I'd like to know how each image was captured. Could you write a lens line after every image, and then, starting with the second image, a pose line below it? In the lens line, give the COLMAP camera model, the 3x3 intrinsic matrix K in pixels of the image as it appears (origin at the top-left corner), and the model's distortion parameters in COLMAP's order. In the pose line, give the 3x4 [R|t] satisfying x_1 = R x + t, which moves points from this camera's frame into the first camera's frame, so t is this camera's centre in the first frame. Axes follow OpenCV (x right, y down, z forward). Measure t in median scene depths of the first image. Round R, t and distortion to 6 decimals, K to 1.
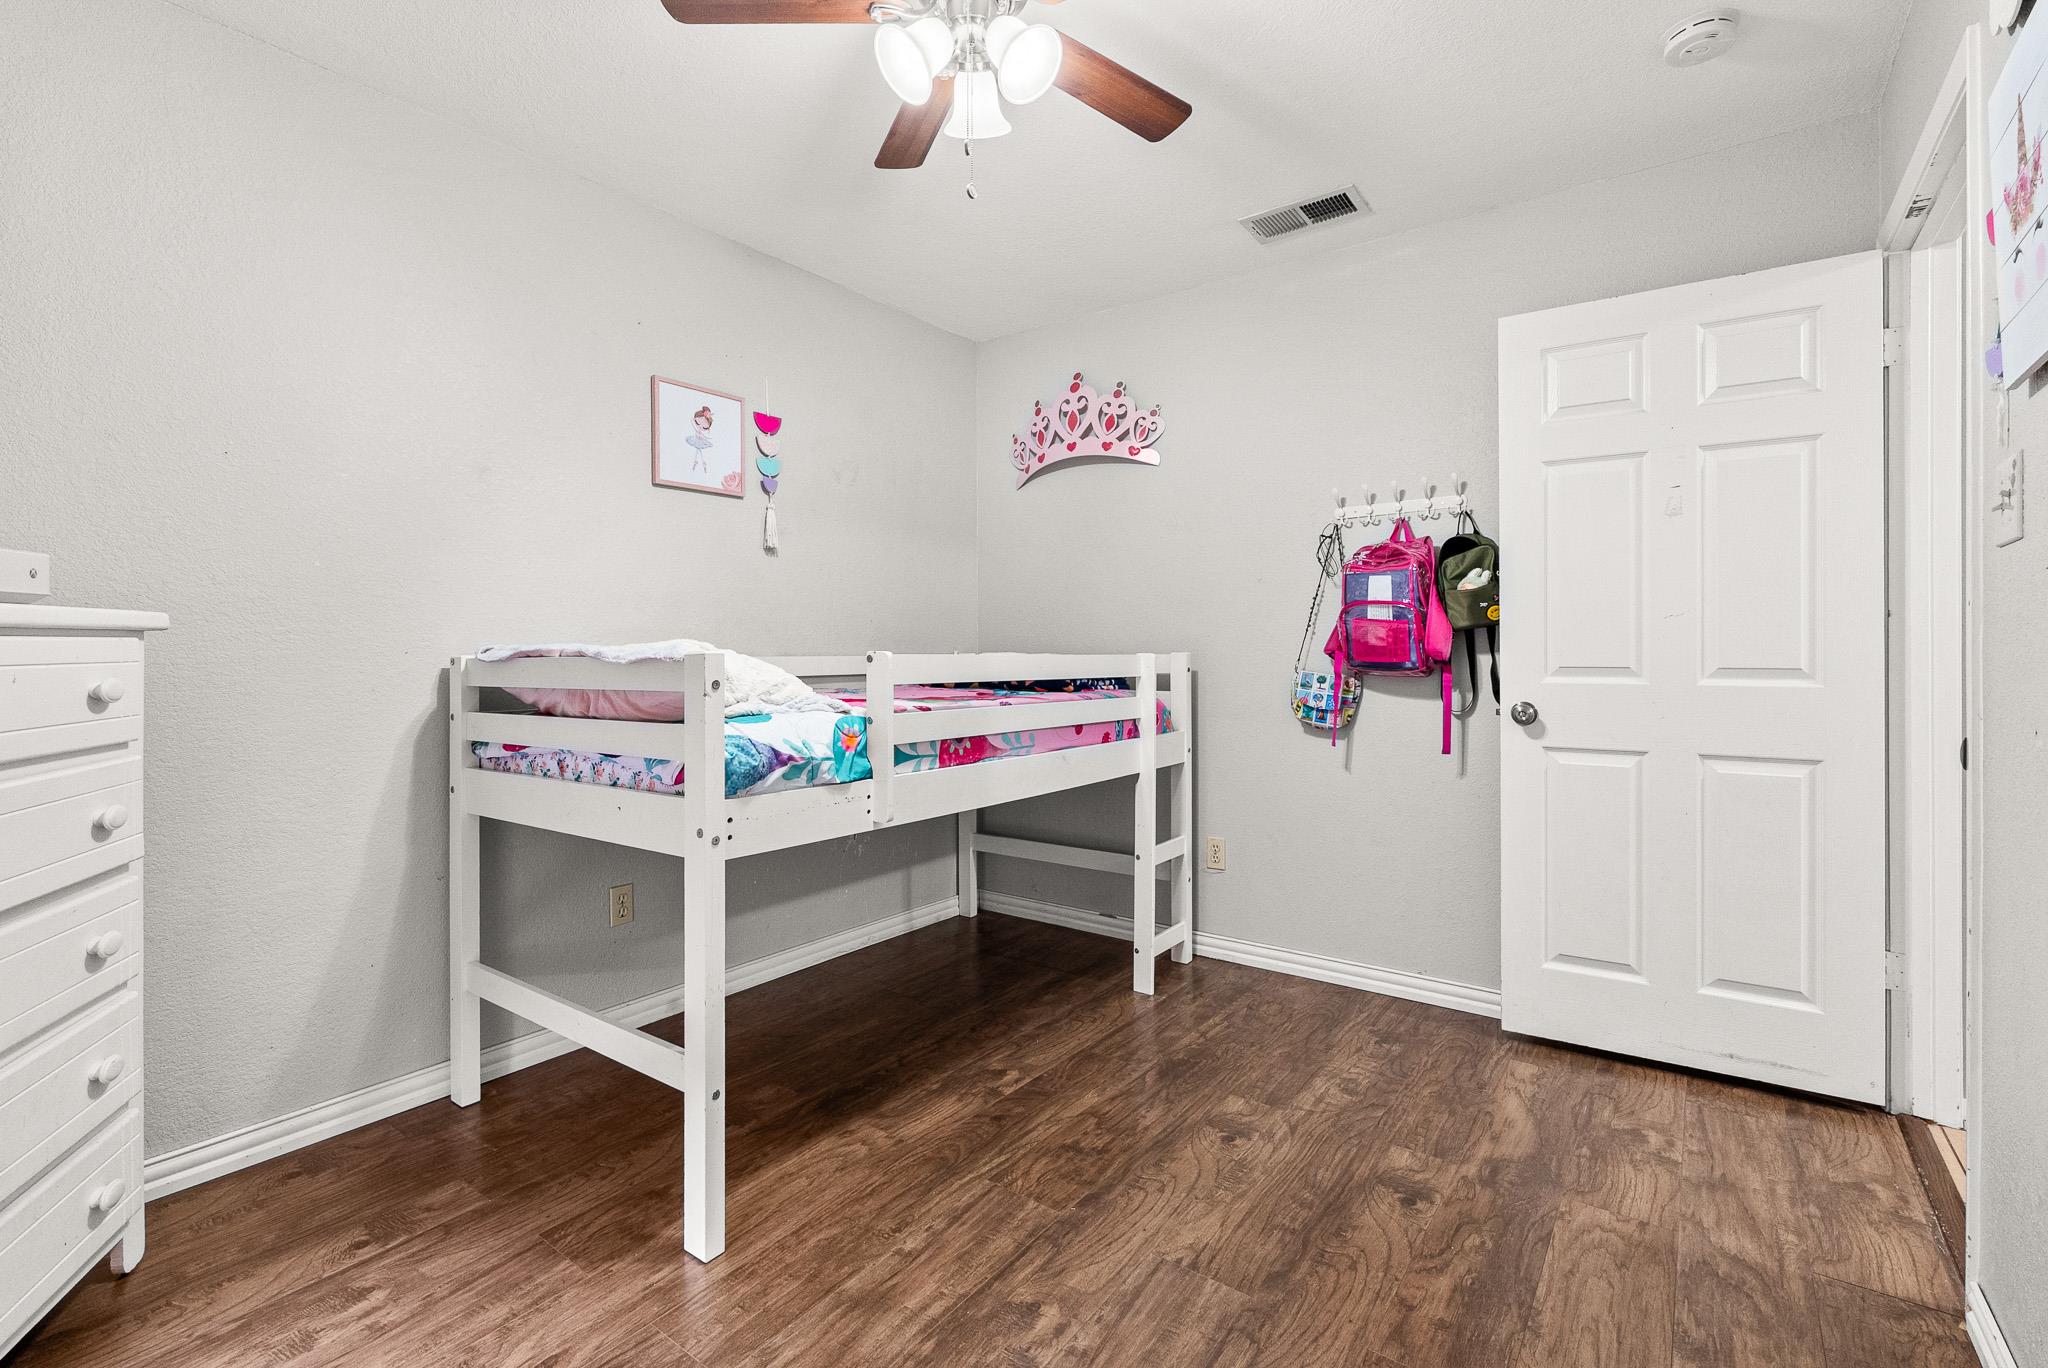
lens RADIAL K [[921.9, 0, 1020.5], [0, 921.9, 655.9], [0, 0, 1]] dist [-0.000581, 0.000066]
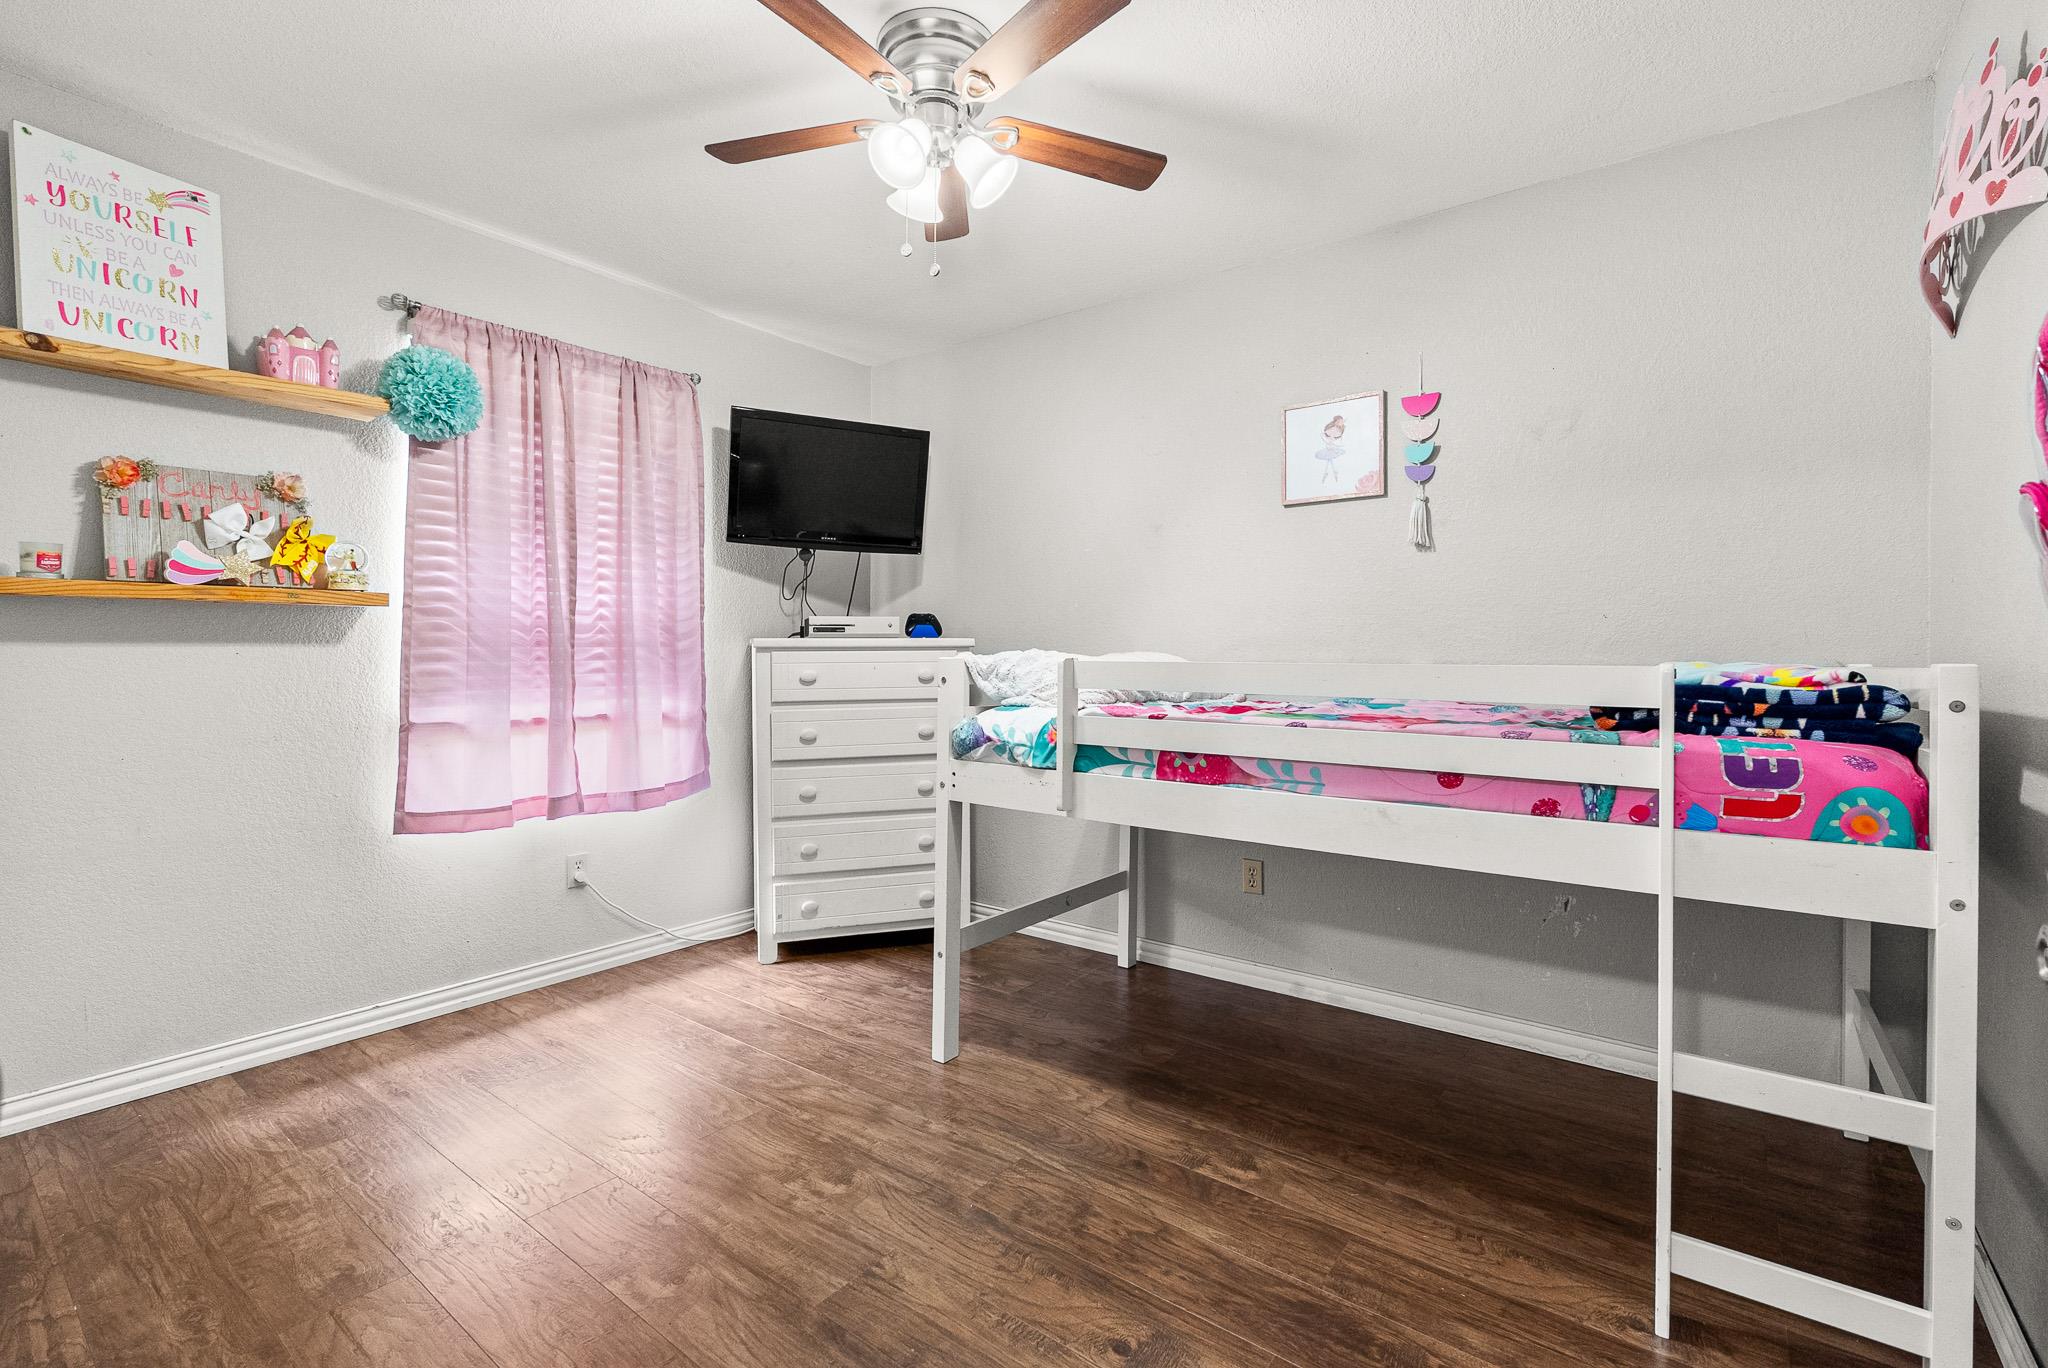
lens RADIAL K [[914.3, 0, 1018.7], [0, 914.3, 661.8], [0, 0, 1]] dist [-0.001107, 0.000094]
pose [[-0.023495, 0.004904, -0.999712, 0.871432], [-0.005160, 0.999974, 0.005027, -0.005343], [0.999711, 0.005276, -0.023470, 0.879996]]
